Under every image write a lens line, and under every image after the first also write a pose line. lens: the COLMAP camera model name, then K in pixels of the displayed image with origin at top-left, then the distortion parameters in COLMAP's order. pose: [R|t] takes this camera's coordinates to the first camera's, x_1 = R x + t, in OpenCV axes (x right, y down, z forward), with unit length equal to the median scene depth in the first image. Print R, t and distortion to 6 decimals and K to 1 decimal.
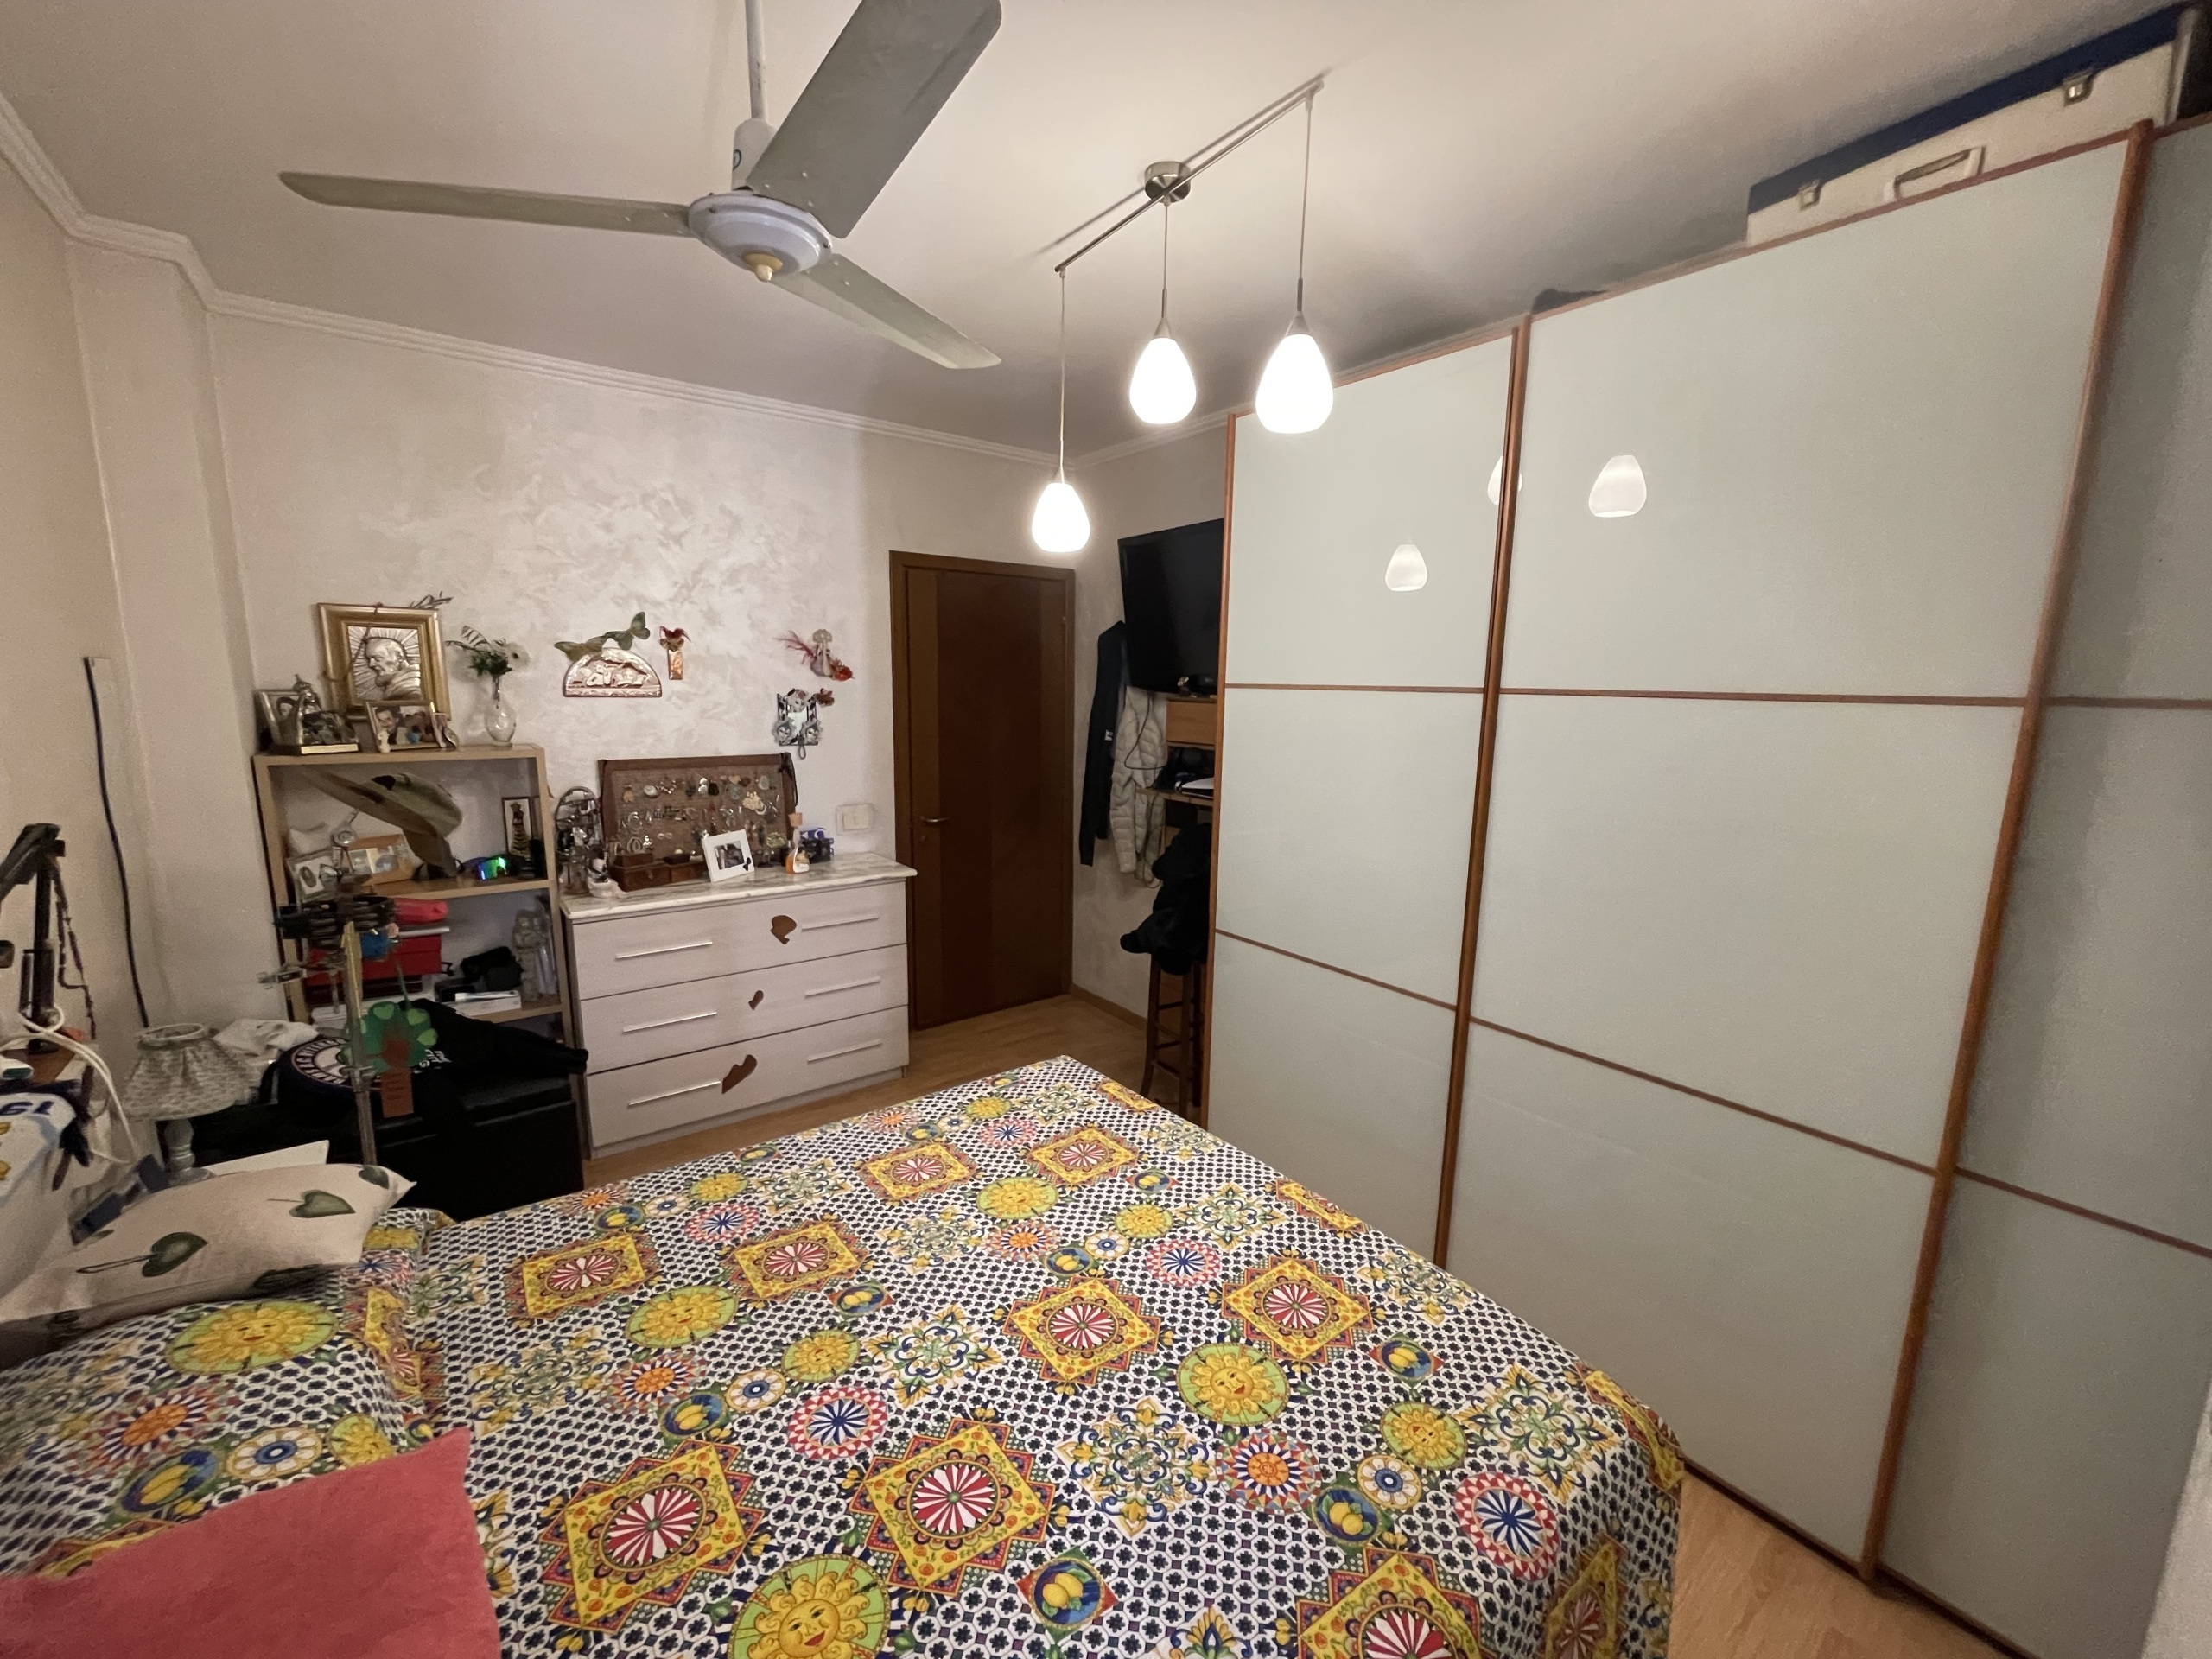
lens RADIAL K [[897.5, 0, 1101.2], [0, 897.5, 829.0], [0, 0, 1]] dist [-0.003853, 0.000613]
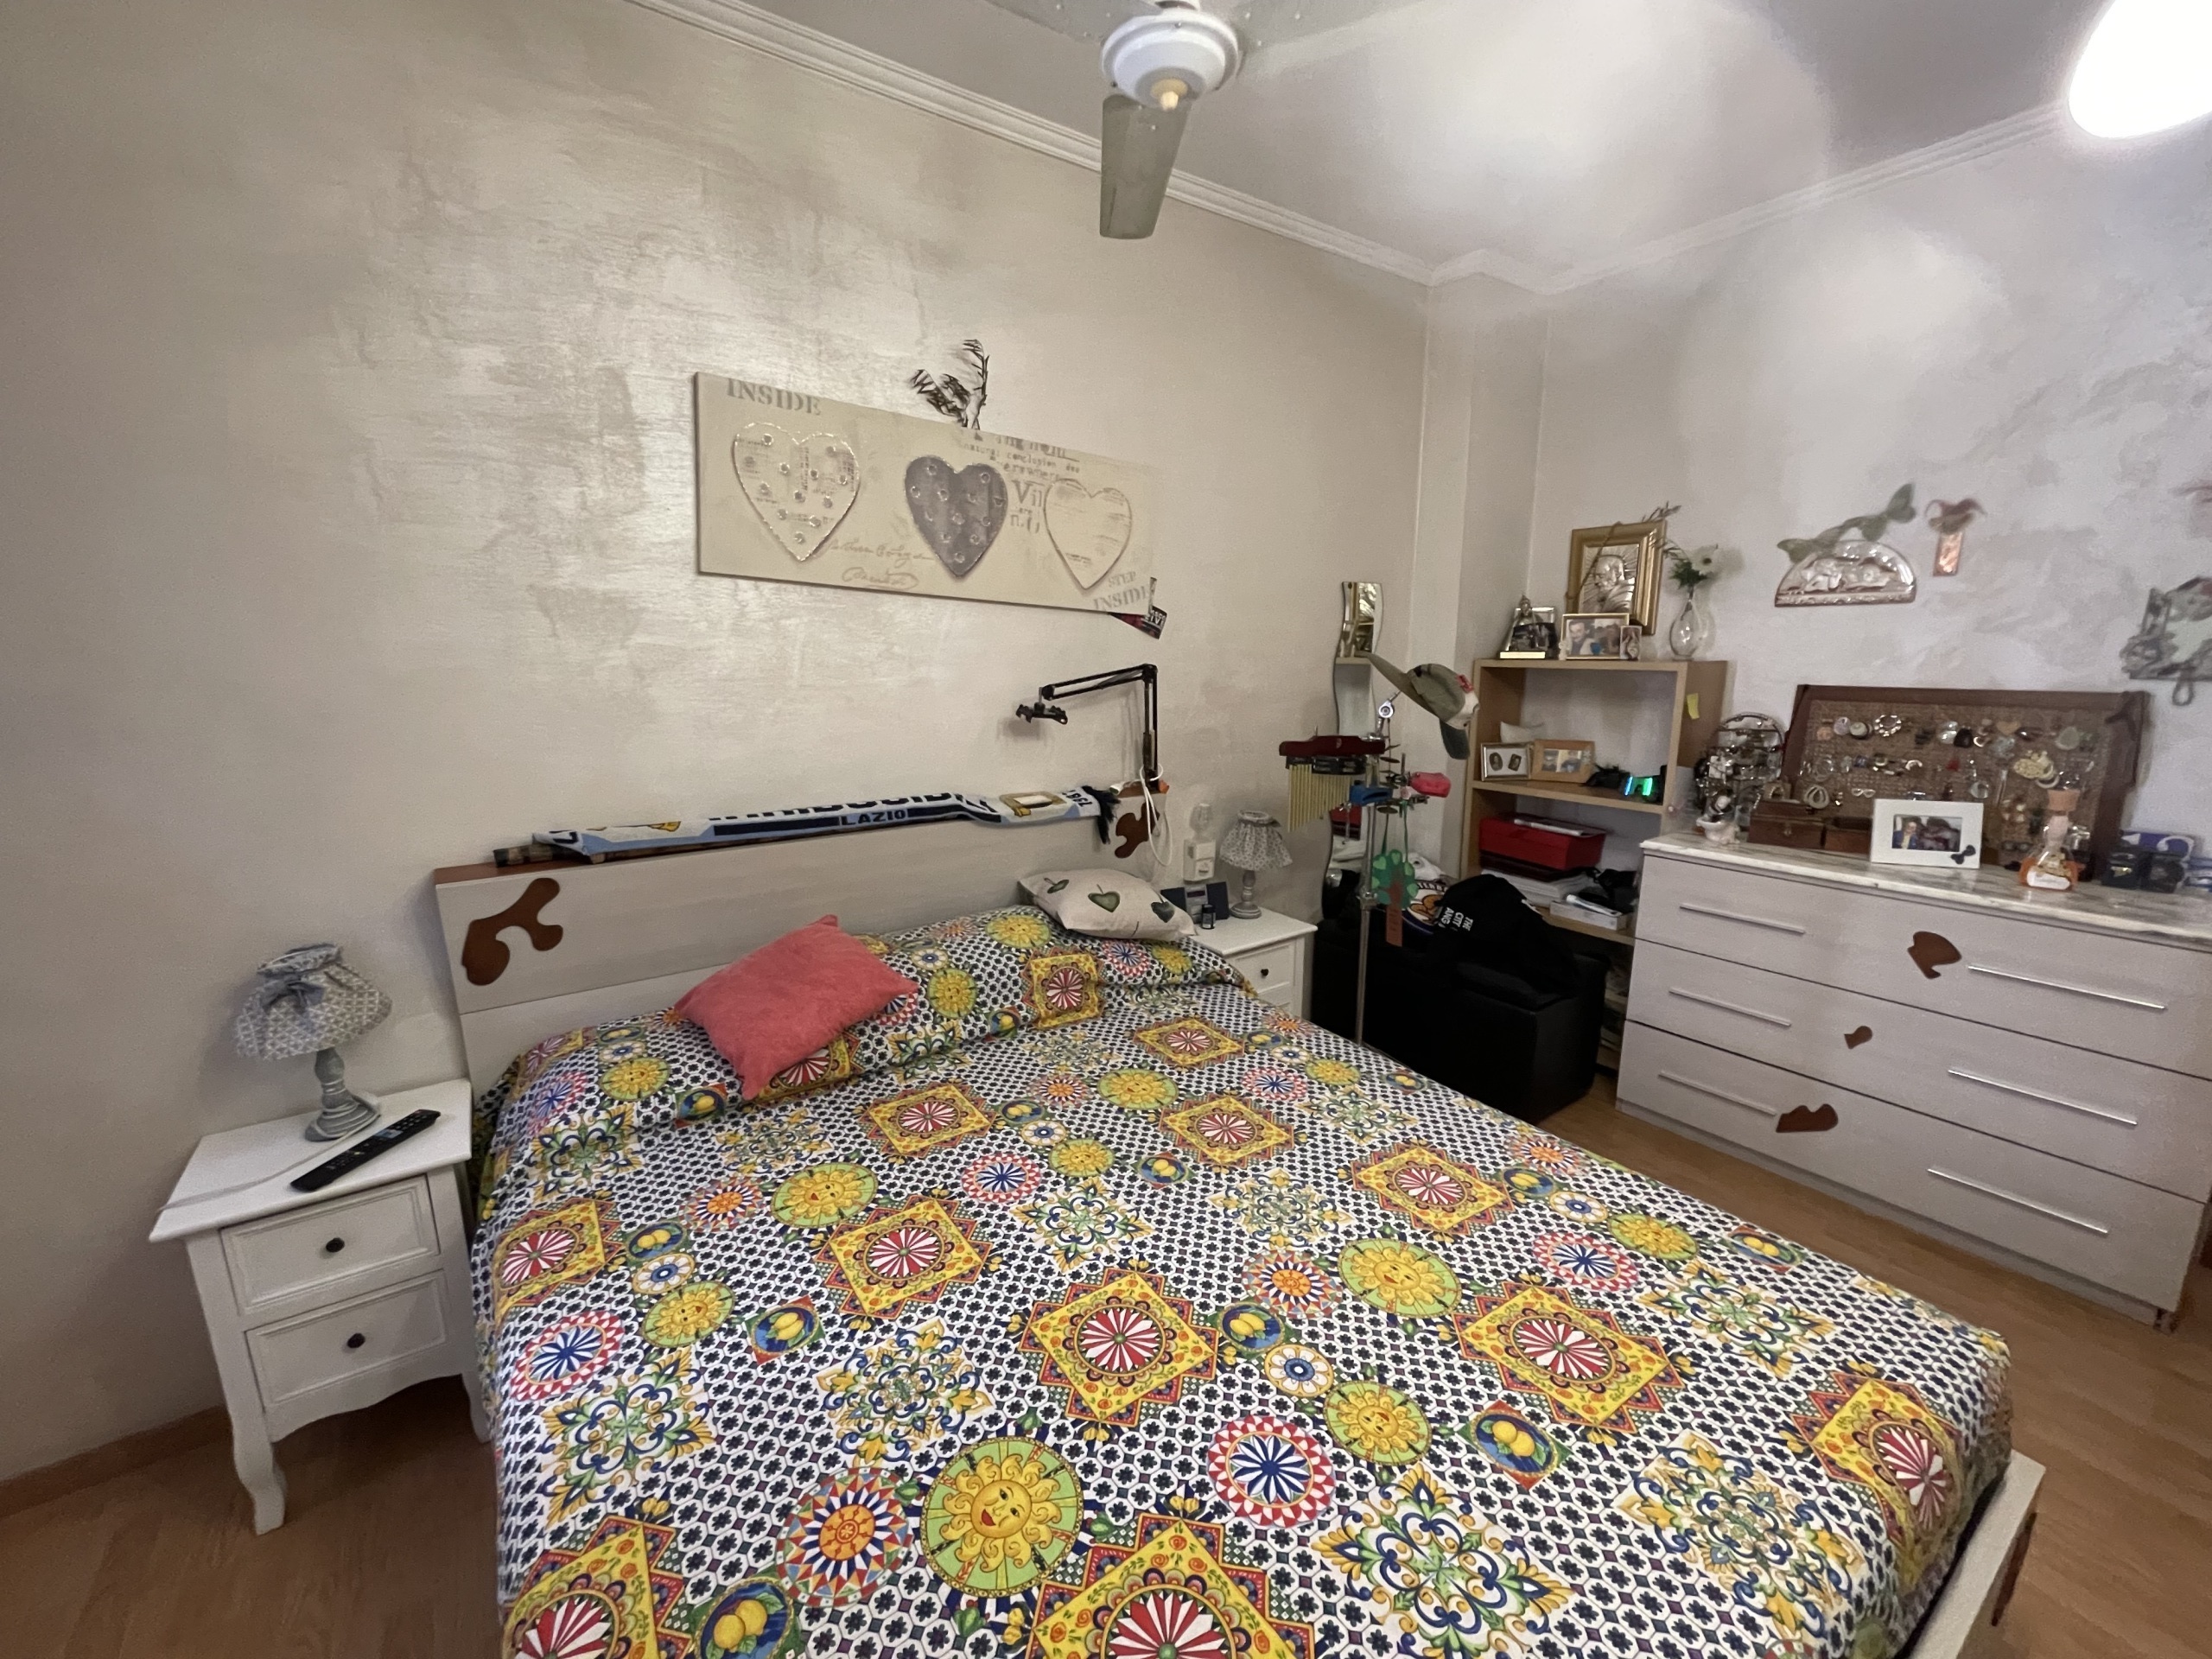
lens RADIAL K [[897.5, 0, 1108.6], [0, 897.5, 832.0], [0, 0, 1]] dist [-0.003853, 0.000613]
pose [[-0.039616, 0.188897, -0.981197, 0.417494], [-0.156929, 0.968606, 0.192809, -0.007731], [0.986815, 0.161616, -0.008729, 0.595695]]
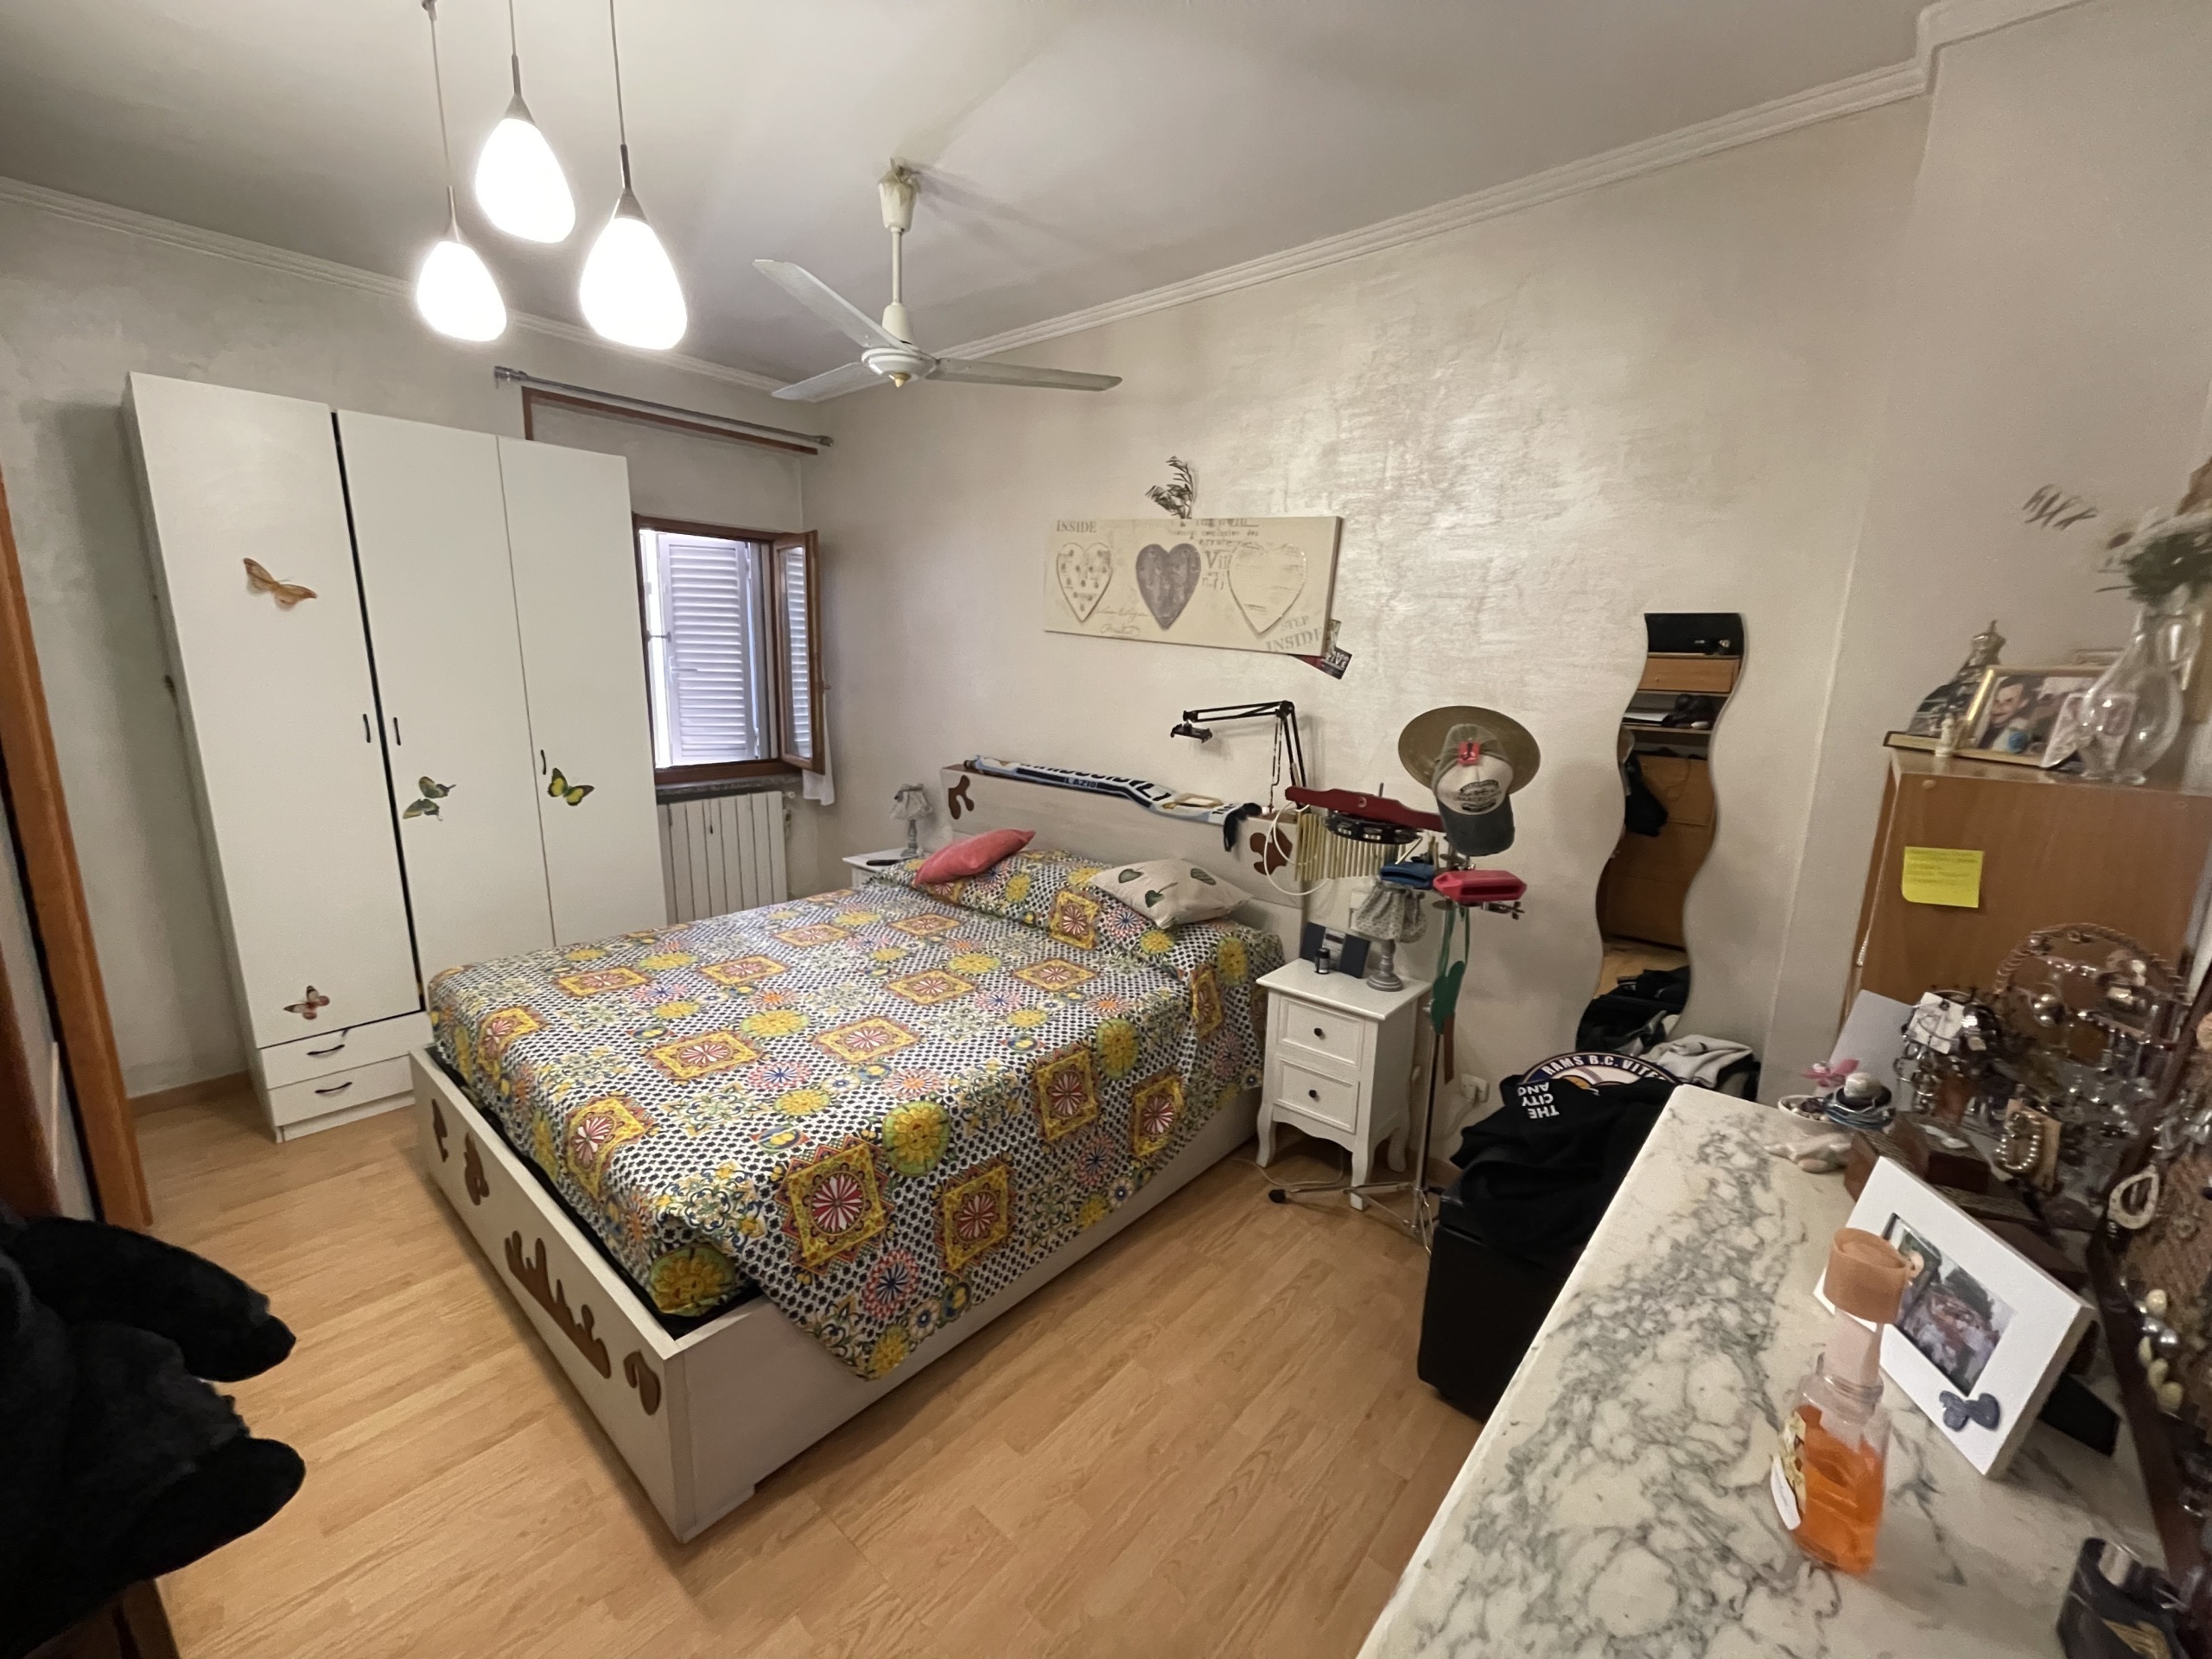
lens RADIAL K [[897.5, 0, 1106.9], [0, 897.5, 832.4], [0, 0, 1]] dist [-0.003853, 0.000613]
pose [[-0.977608, -0.002023, -0.210423, -0.223902], [-0.075796, 0.936221, 0.343139, -0.231430], [0.196308, 0.351405, -0.915411, 1.712011]]
